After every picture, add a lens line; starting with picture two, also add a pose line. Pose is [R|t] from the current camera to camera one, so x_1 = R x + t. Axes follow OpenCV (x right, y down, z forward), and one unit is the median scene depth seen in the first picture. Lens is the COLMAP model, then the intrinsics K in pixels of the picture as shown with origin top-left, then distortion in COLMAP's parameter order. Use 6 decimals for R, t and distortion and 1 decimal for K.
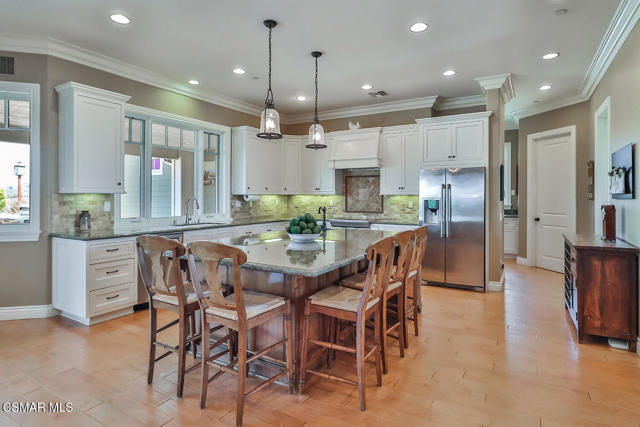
lens RADIAL K [[343.5, 0, 329.2], [0, 343.5, 194.3], [0, 0, 1]] dist [-0.022458, -0.000291]
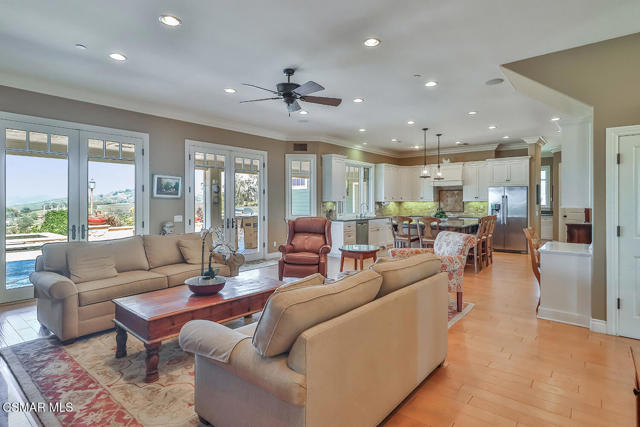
lens RADIAL K [[343.5, 0, 314.3], [0, 343.5, 200.4], [0, 0, 1]] dist [-0.022458, -0.000291]
pose [[0.985685, -0.005185, -0.168516, -0.299714], [0.005383, 0.999985, 0.000714, -0.008896], [0.168509, -0.001611, 0.985699, -0.820447]]
